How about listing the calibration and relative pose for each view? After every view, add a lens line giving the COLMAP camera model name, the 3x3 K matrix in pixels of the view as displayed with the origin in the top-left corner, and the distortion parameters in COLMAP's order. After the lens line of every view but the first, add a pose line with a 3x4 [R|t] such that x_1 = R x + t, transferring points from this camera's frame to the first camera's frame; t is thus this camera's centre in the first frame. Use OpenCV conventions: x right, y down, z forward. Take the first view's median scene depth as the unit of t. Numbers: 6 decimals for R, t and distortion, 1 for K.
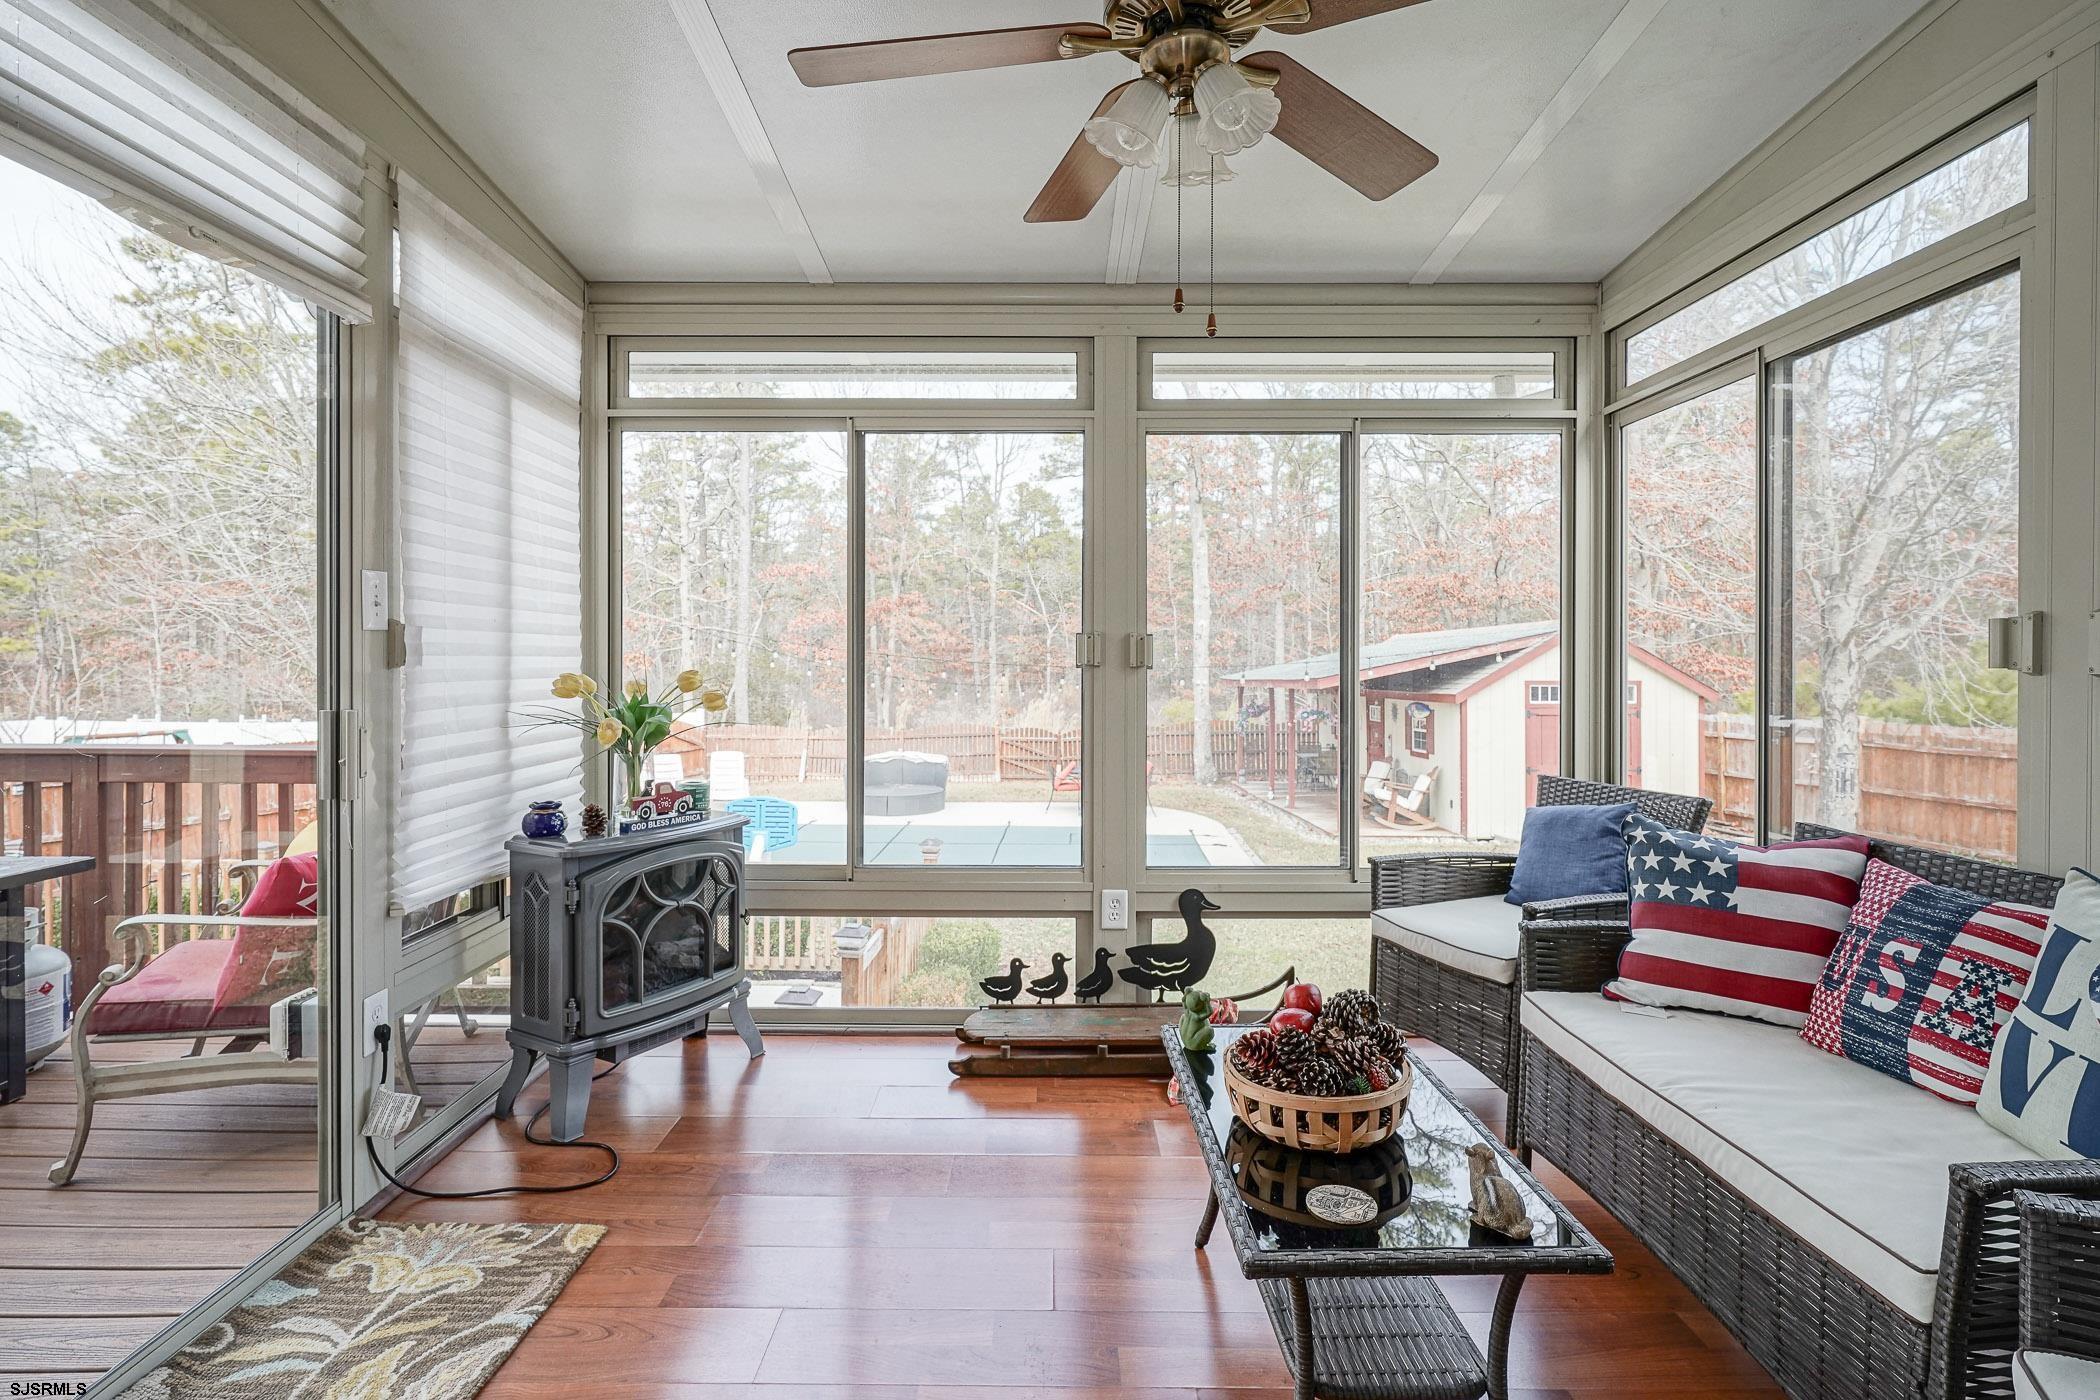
lens RADIAL K [[1037.3, 0, 1041.7], [0, 1037.3, 676.9], [0, 0, 1]] dist [0.000068, 0.001953]
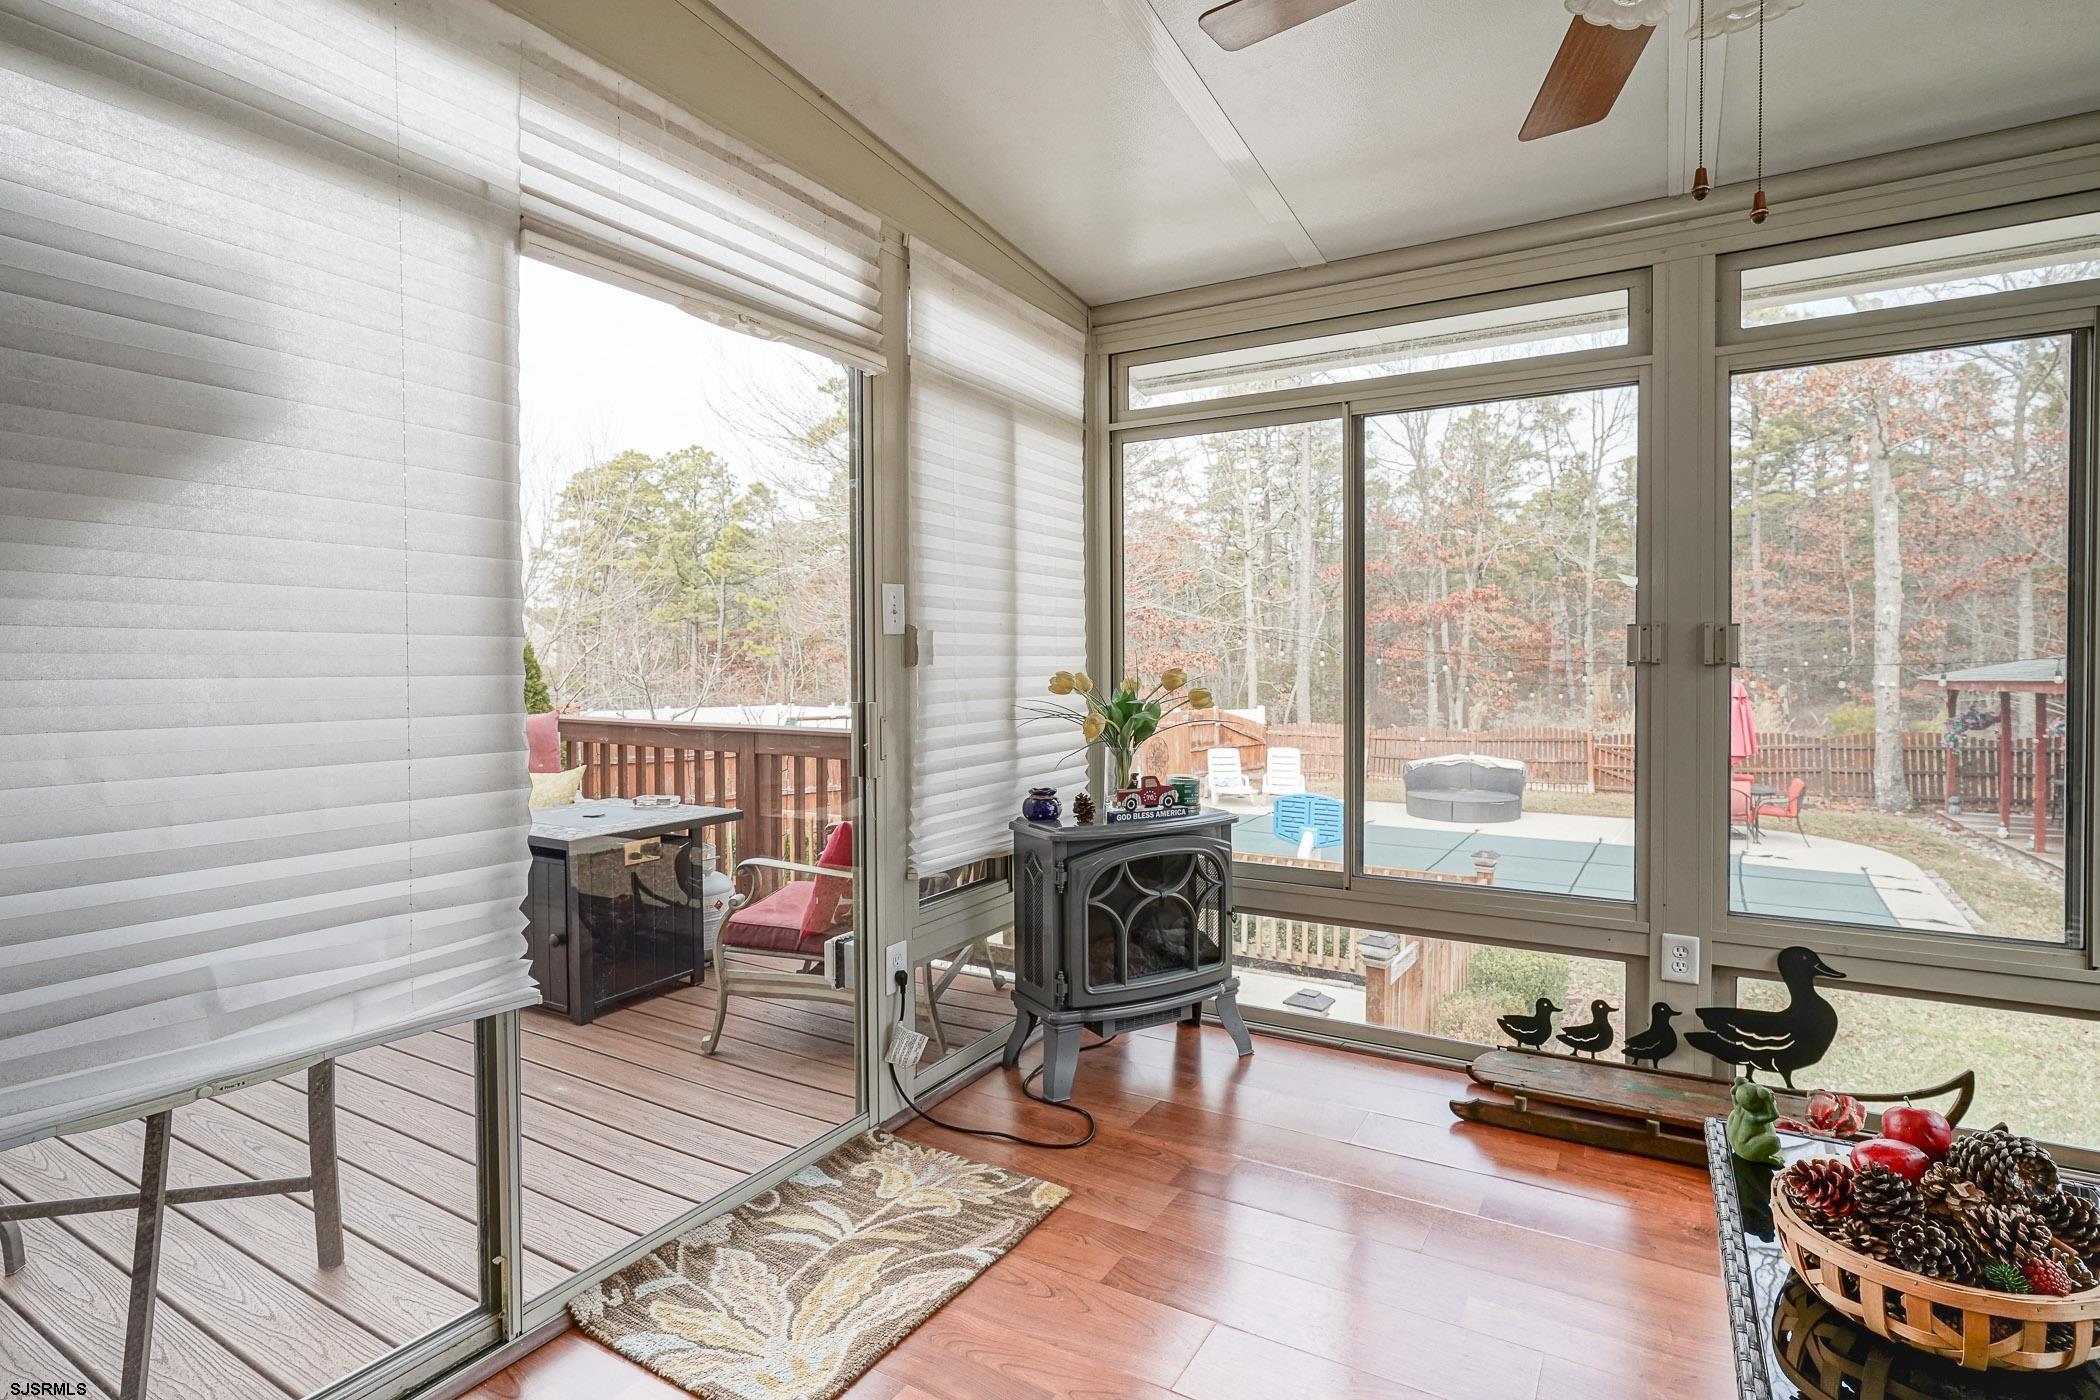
lens RADIAL K [[1016.6, 0, 1052.6], [0, 1016.6, 684.3], [0, 0, 1]] dist [-0.005364, 0.004680]
pose [[0.859595, 0.006849, -0.510930, 0.076136], [-0.002489, 0.999954, 0.009215, 0.000125], [0.510970, -0.006649, 0.859573, 0.078847]]
